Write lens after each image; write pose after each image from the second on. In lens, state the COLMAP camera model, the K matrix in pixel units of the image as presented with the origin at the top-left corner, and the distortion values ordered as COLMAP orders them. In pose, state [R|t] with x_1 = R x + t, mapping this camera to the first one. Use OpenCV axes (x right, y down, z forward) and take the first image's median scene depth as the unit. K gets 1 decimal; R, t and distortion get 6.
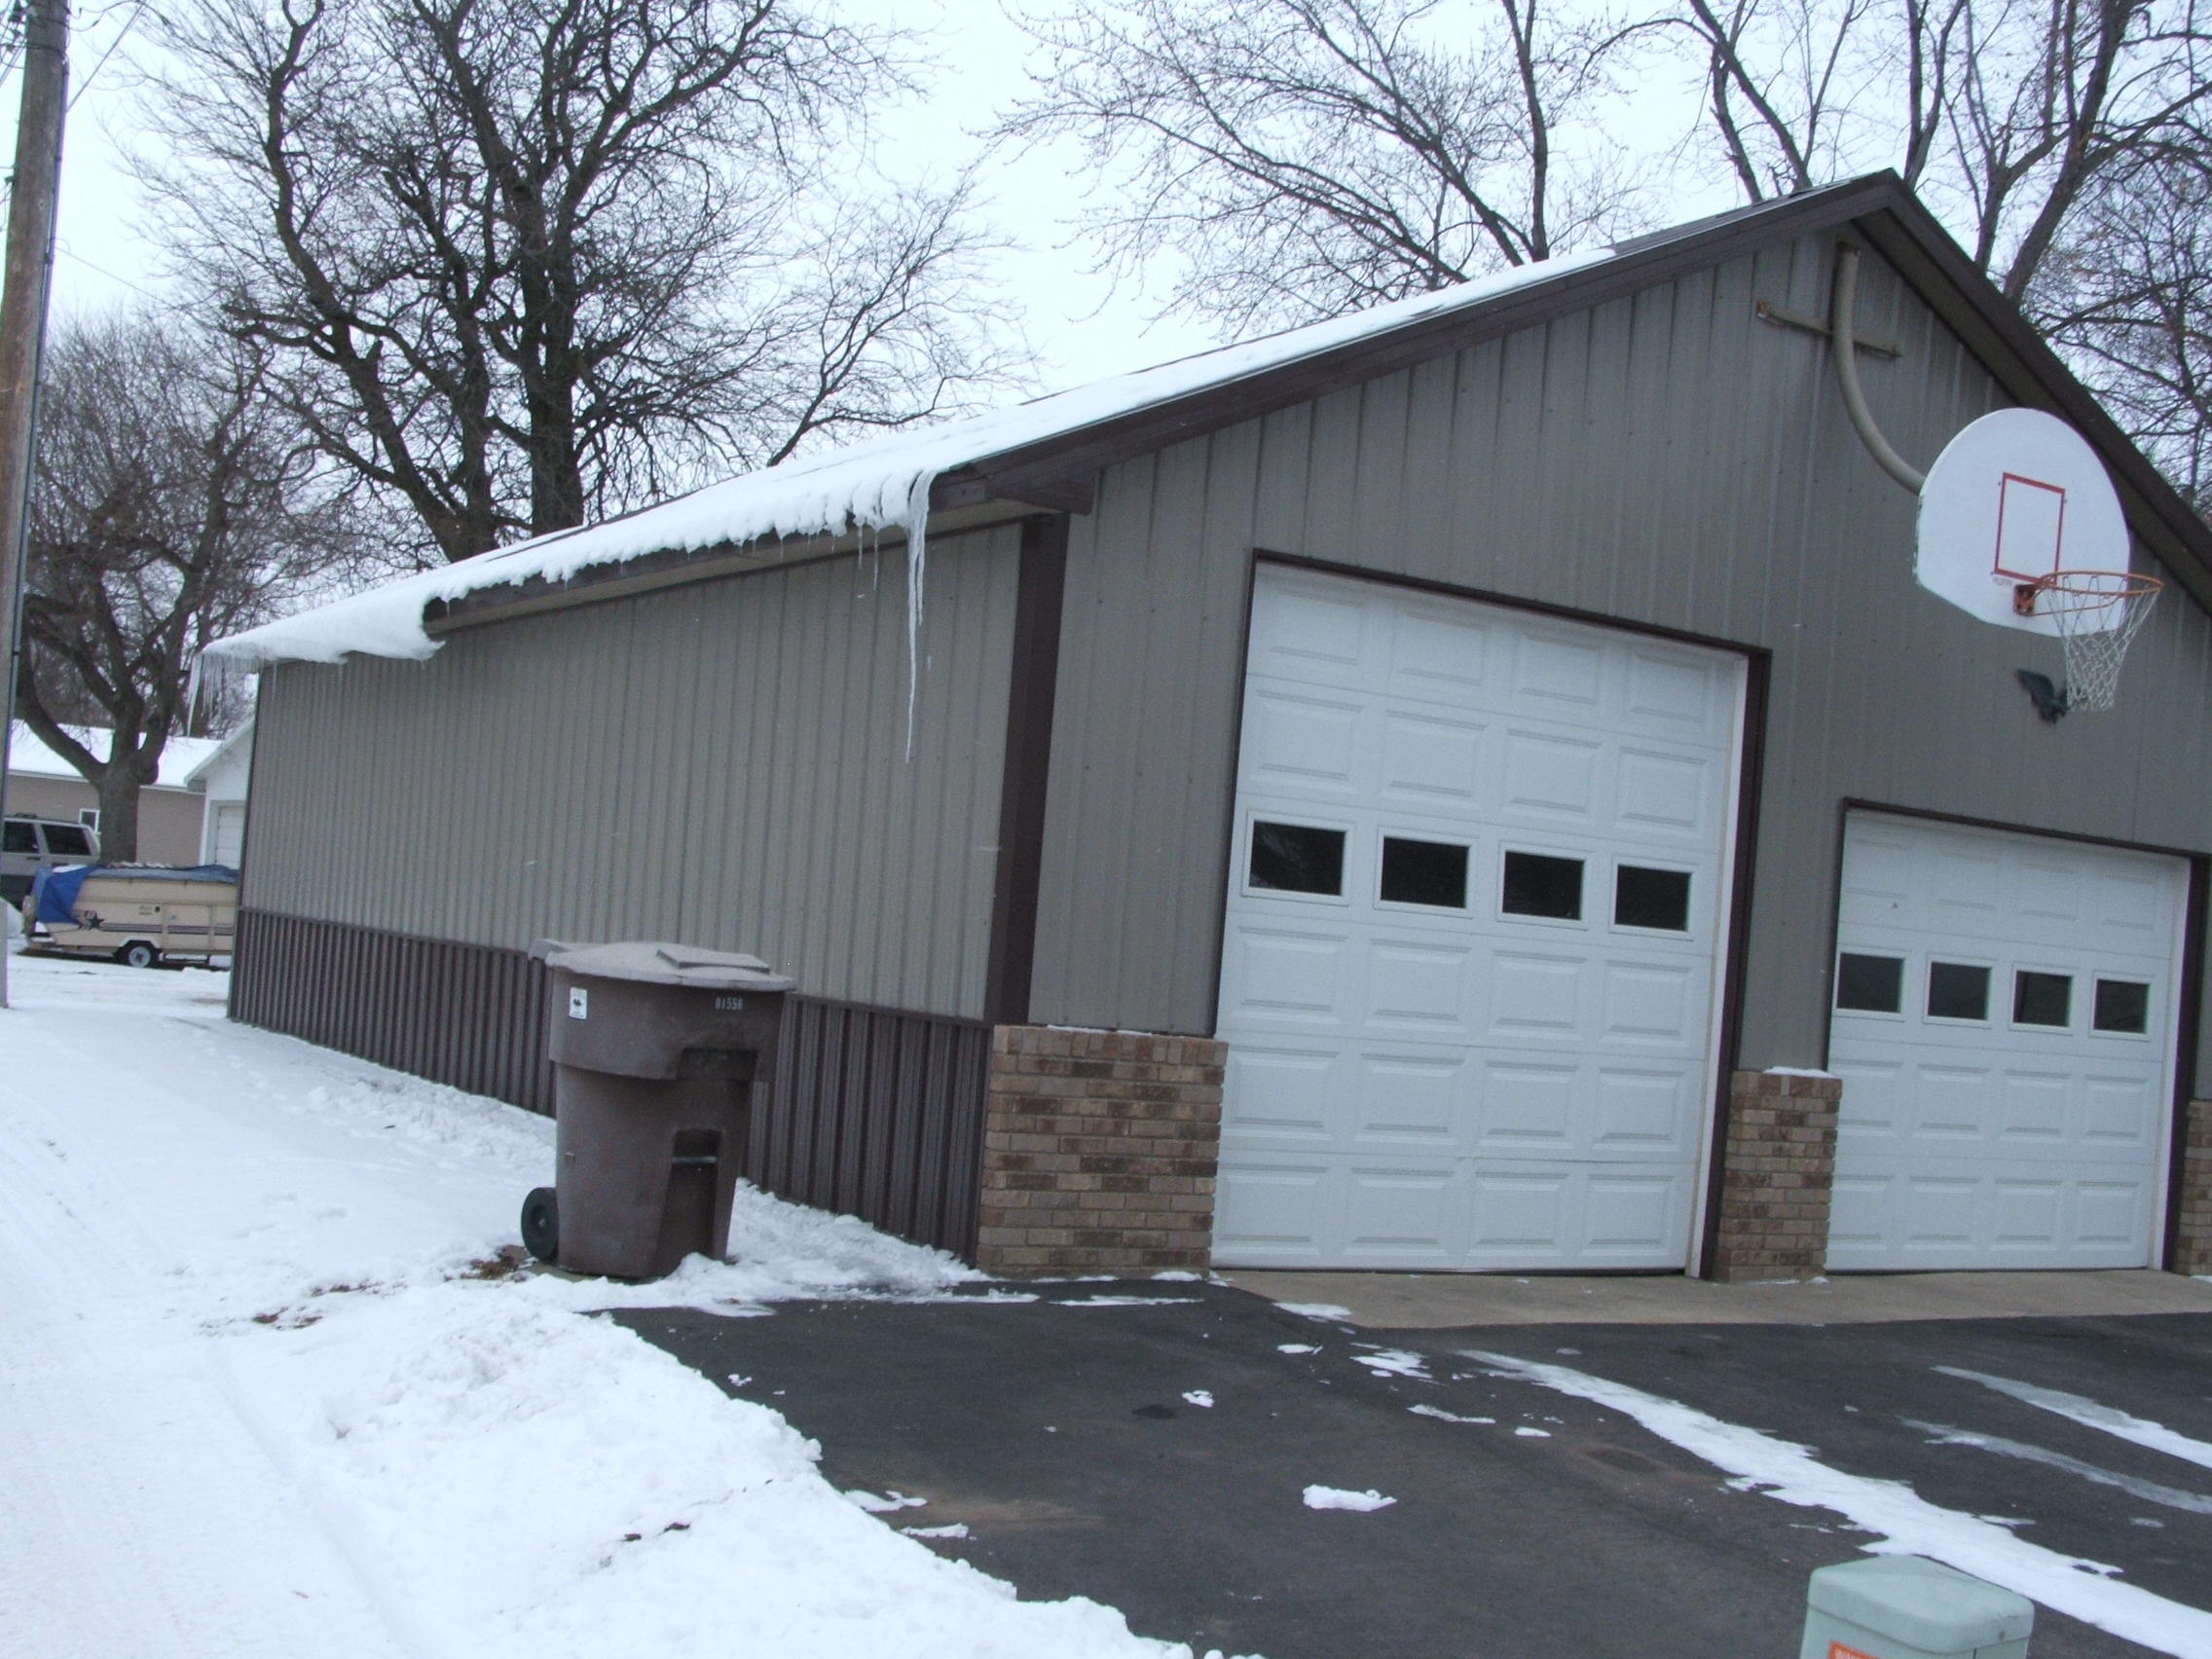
lens RADIAL K [[2549.5, 0, 1110.0], [0, 2549.5, 914.1], [0, 0, 1]] dist [-0.209826, 0.292753]
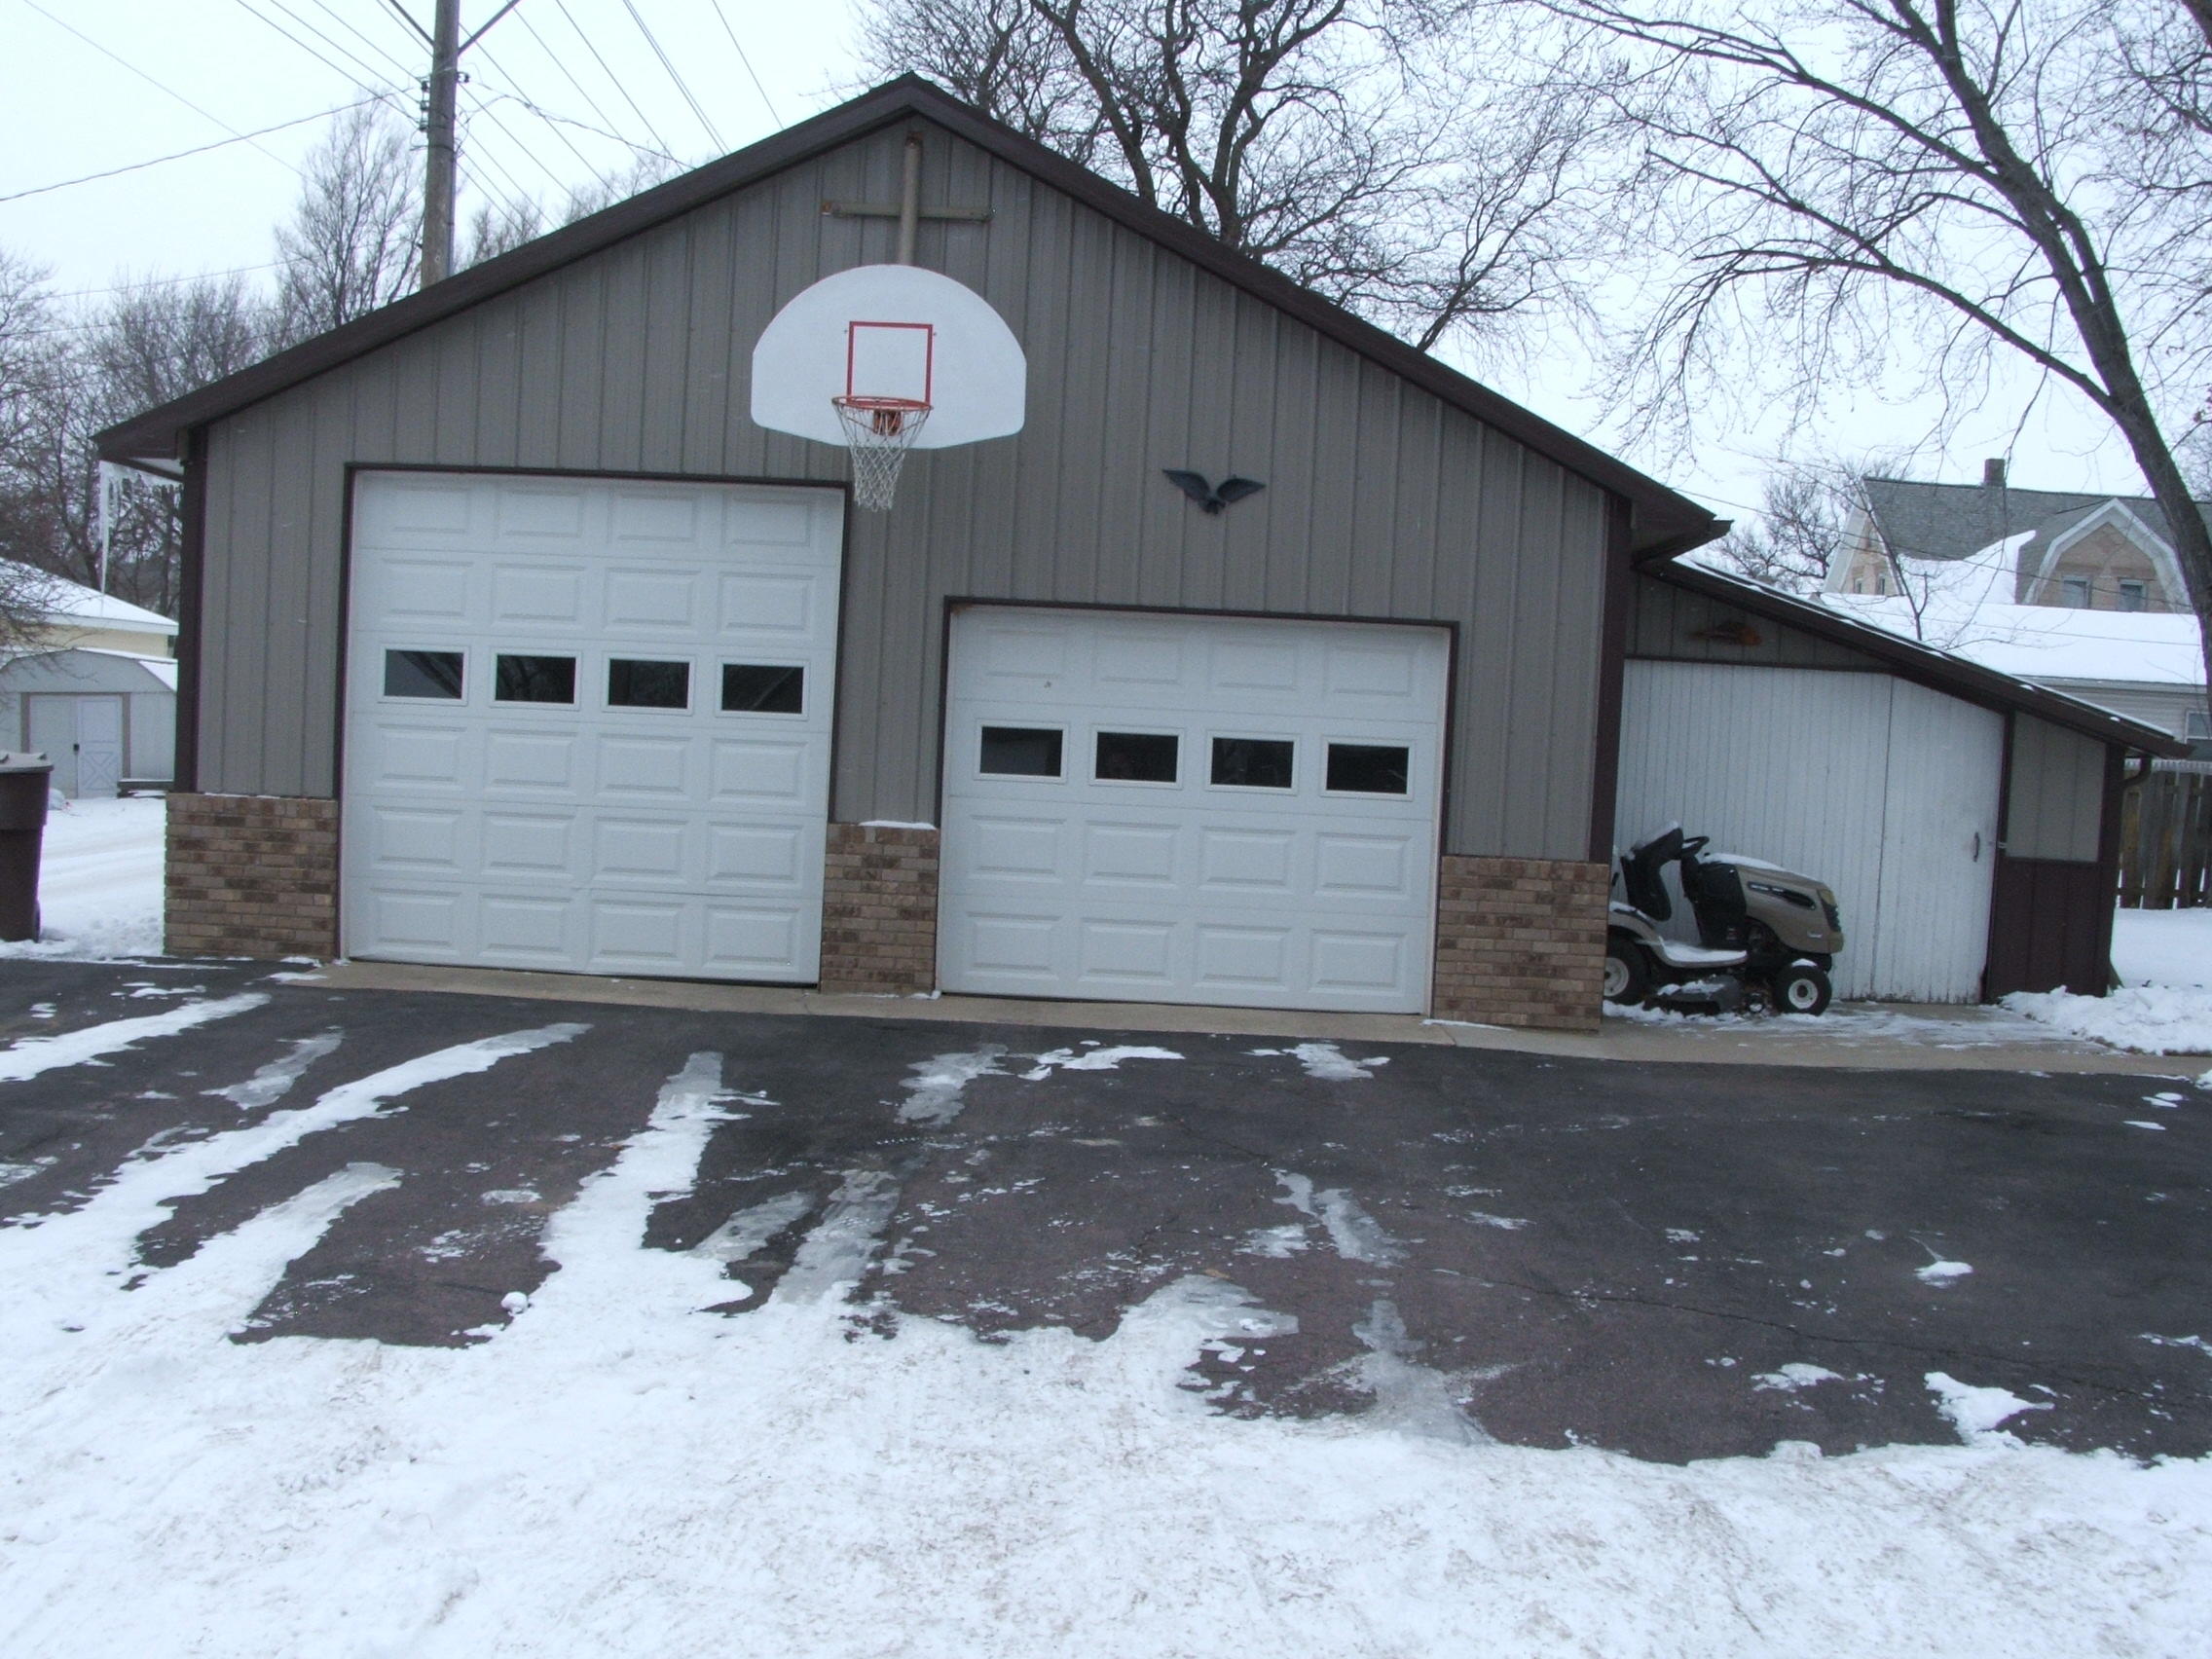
lens RADIAL K [[2549.5, 0, 1110.0], [0, 2549.5, 914.1], [0, 0, 1]] dist [-0.209826, 0.292753]
pose [[0.856724, -0.010026, -0.515678, 1.083163], [0.030202, 0.999071, 0.030752, 0.077556], [0.514891, -0.041921, 0.856230, -0.006959]]
